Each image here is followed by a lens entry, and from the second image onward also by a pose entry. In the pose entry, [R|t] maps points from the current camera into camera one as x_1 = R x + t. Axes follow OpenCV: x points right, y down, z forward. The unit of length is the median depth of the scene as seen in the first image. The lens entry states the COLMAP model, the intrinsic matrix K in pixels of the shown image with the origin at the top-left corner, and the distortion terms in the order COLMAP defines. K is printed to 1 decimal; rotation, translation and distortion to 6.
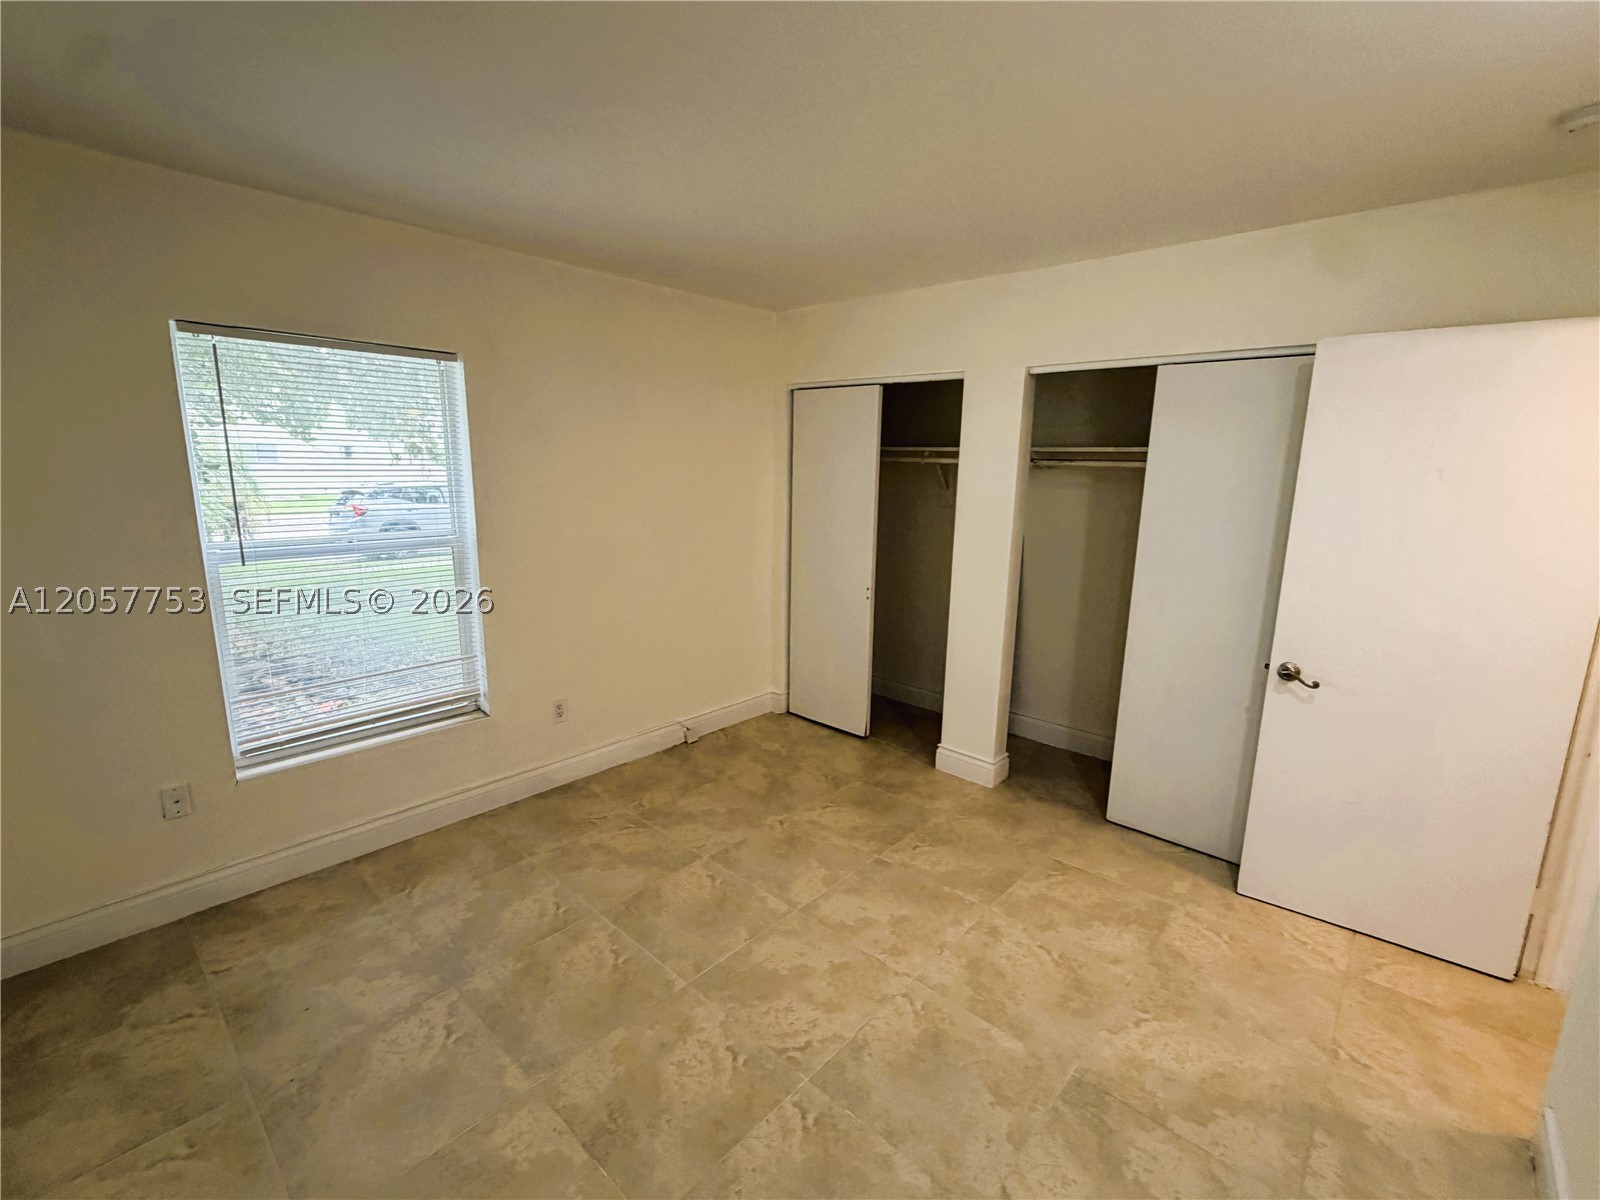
lens RADIAL K [[710.2, 0, 800.4], [0, 710.2, 604.8], [0, 0, 1]] dist [0.000693, 0.001100]
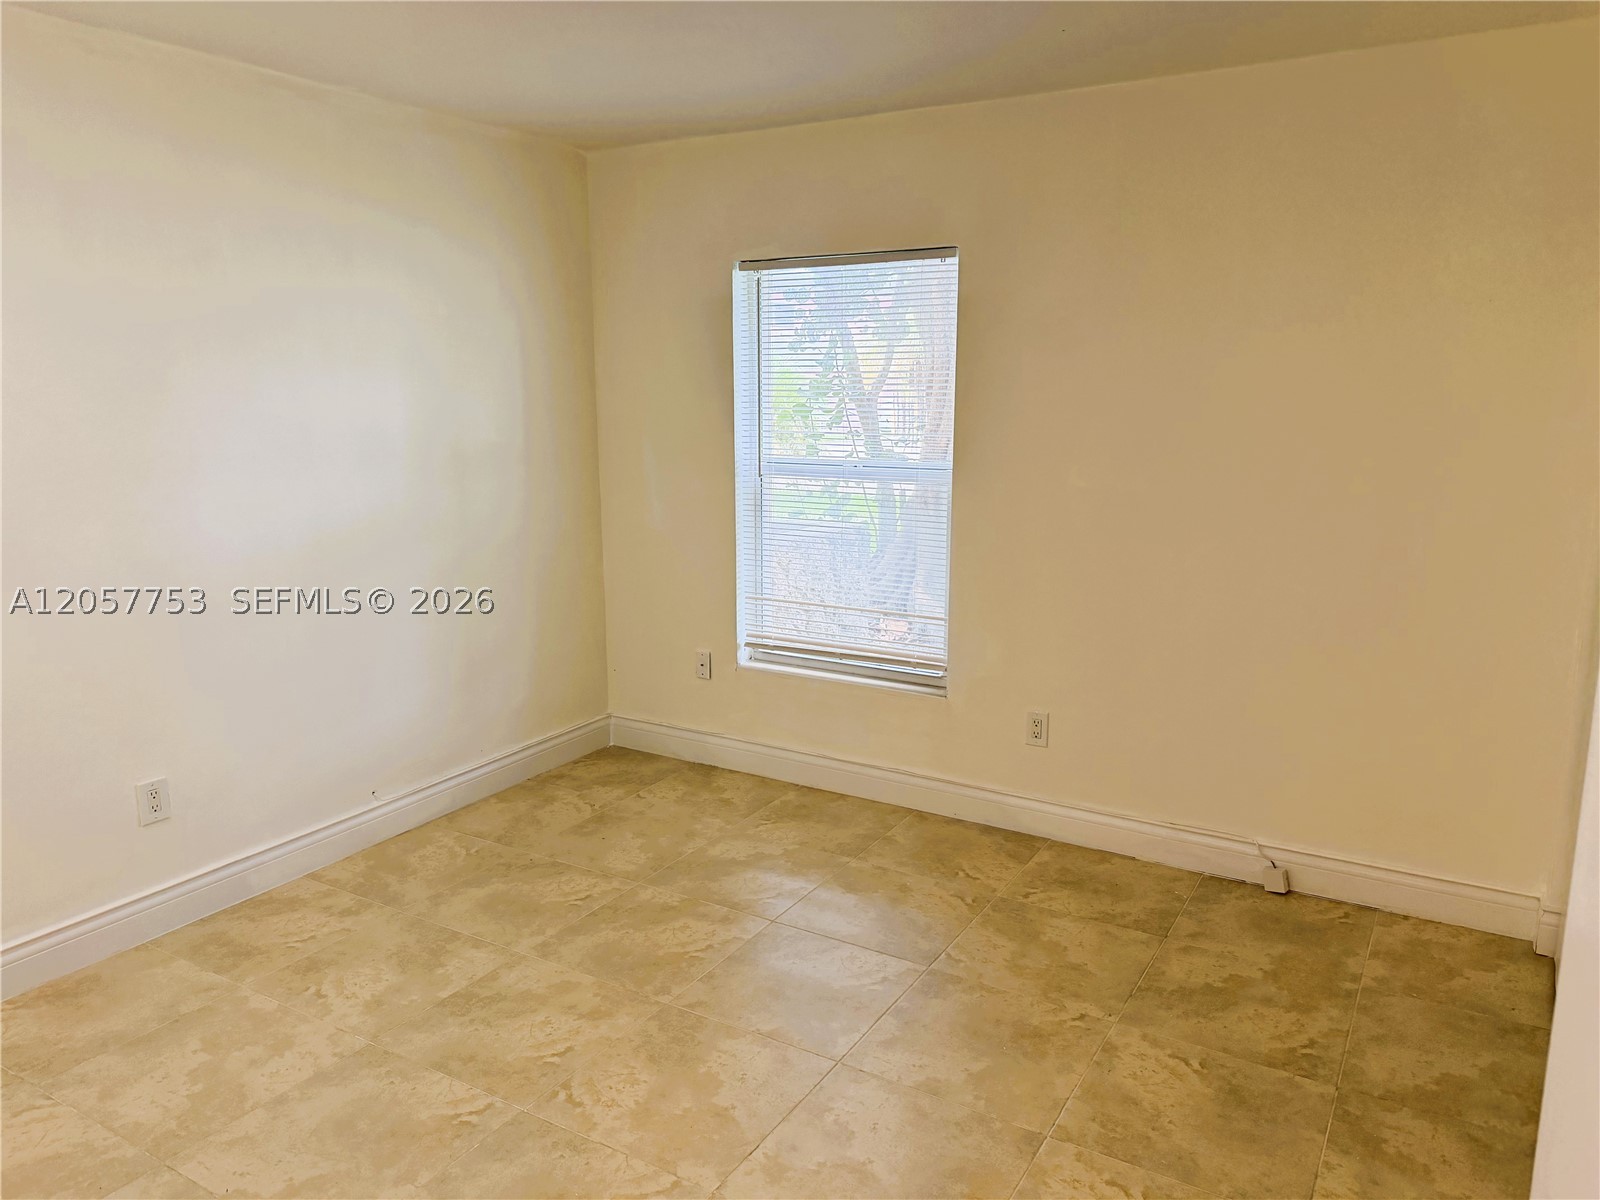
lens RADIAL K [[1123.2, 0, 787.9], [0, 1123.2, 599.7], [0, 0, 1]] dist [0.150769, -0.236602]
pose [[0.194972, 0.173155, -0.965403, 0.886417], [-0.191109, 0.972134, 0.135766, -0.107841], [0.962010, 0.158027, 0.222631, 0.633039]]
